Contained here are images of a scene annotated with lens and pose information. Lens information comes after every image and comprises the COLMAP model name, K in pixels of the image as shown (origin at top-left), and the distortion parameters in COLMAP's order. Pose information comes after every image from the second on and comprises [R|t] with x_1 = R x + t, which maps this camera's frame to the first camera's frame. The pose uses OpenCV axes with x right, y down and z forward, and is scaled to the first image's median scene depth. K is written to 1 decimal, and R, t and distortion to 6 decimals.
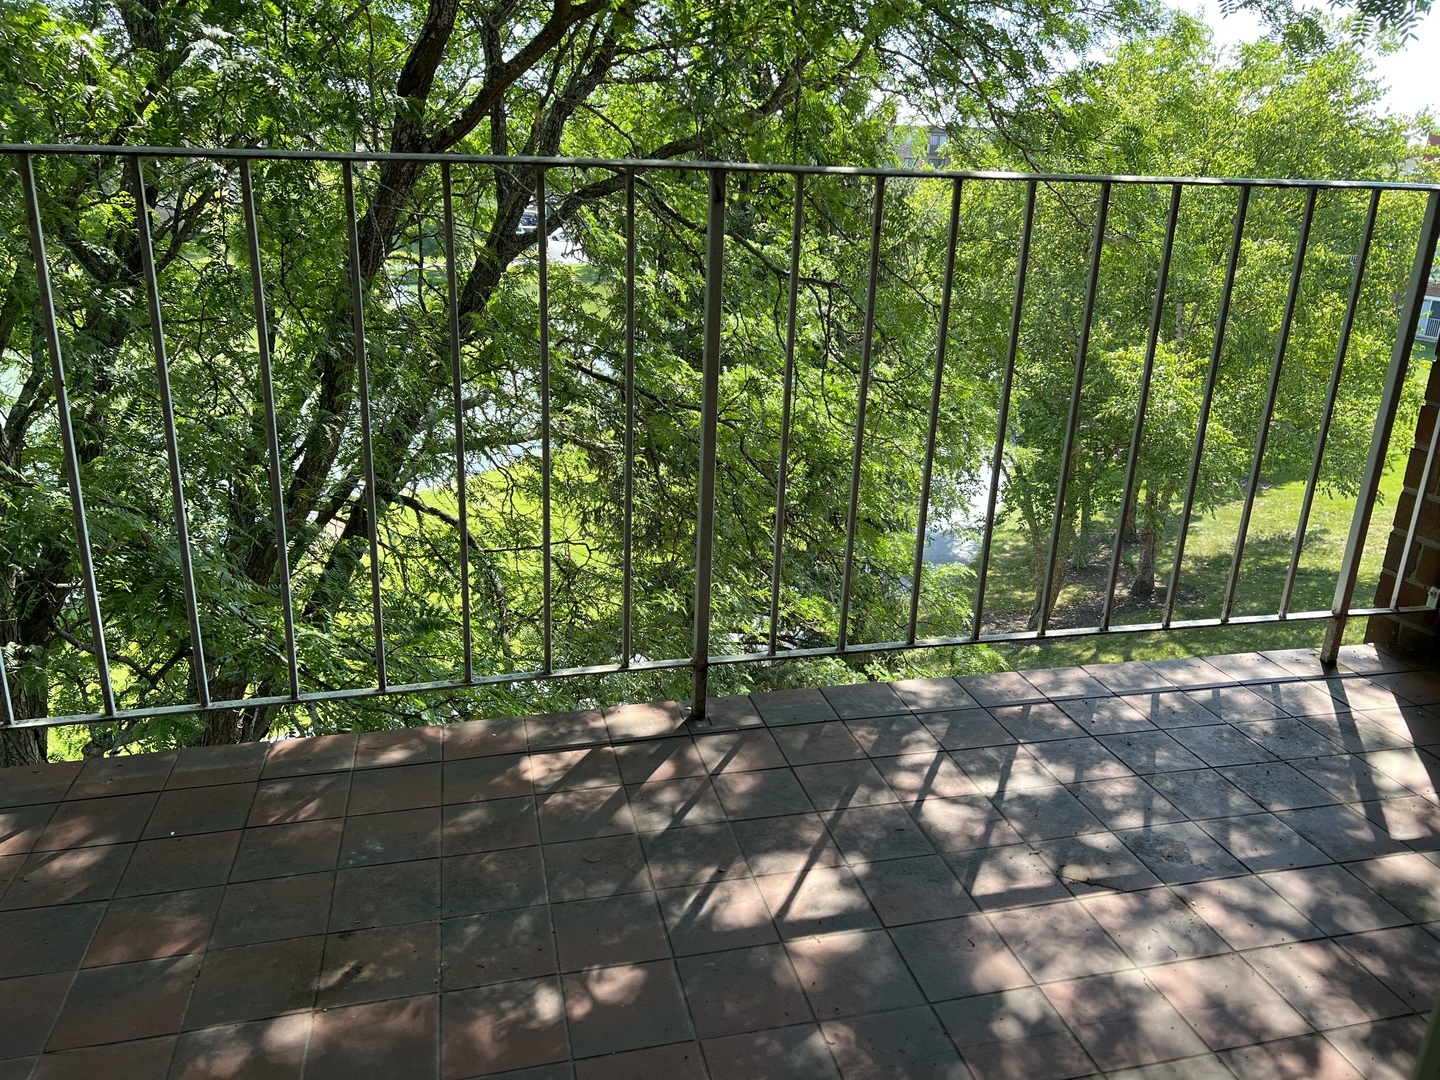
lens RADIAL K [[1078.9, 0, 713.0], [0, 1078.9, 541.2], [0, 0, 1]] dist [0.065214, -0.071458]
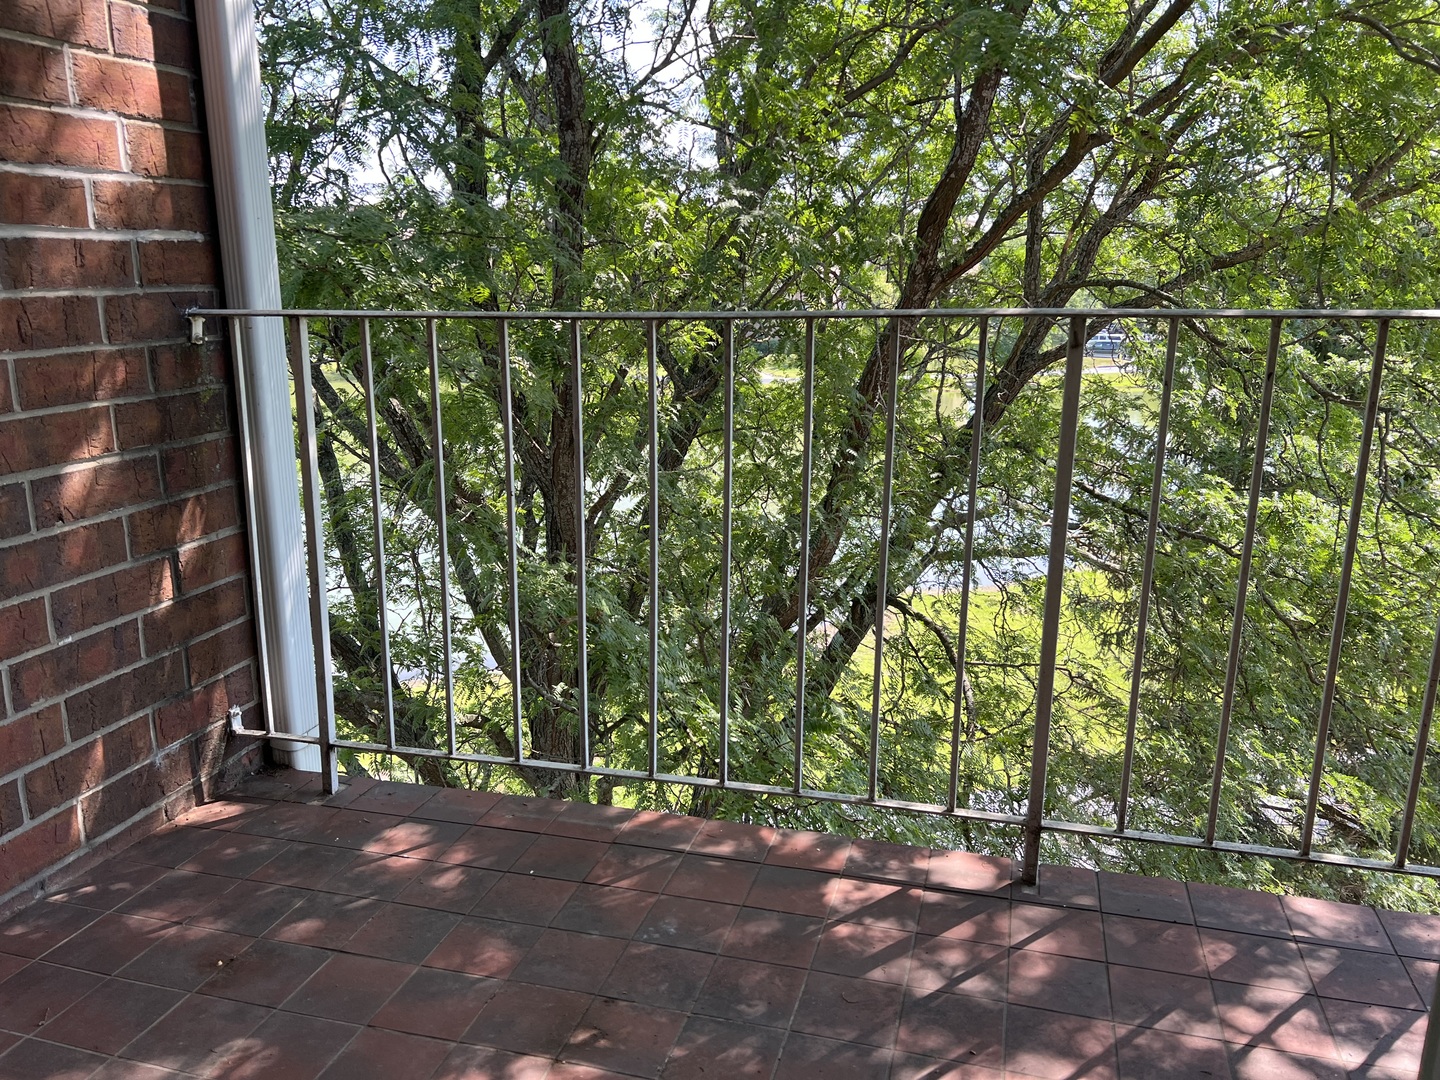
lens RADIAL K [[1078.9, 0, 713.0], [0, 1078.9, 541.2], [0, 0, 1]] dist [0.065214, -0.071458]
pose [[0.866448, 0.086460, -0.491724, 0.195606], [-0.130530, 0.989864, -0.055953, -0.042132], [0.481902, 0.112665, 0.868952, 0.021249]]
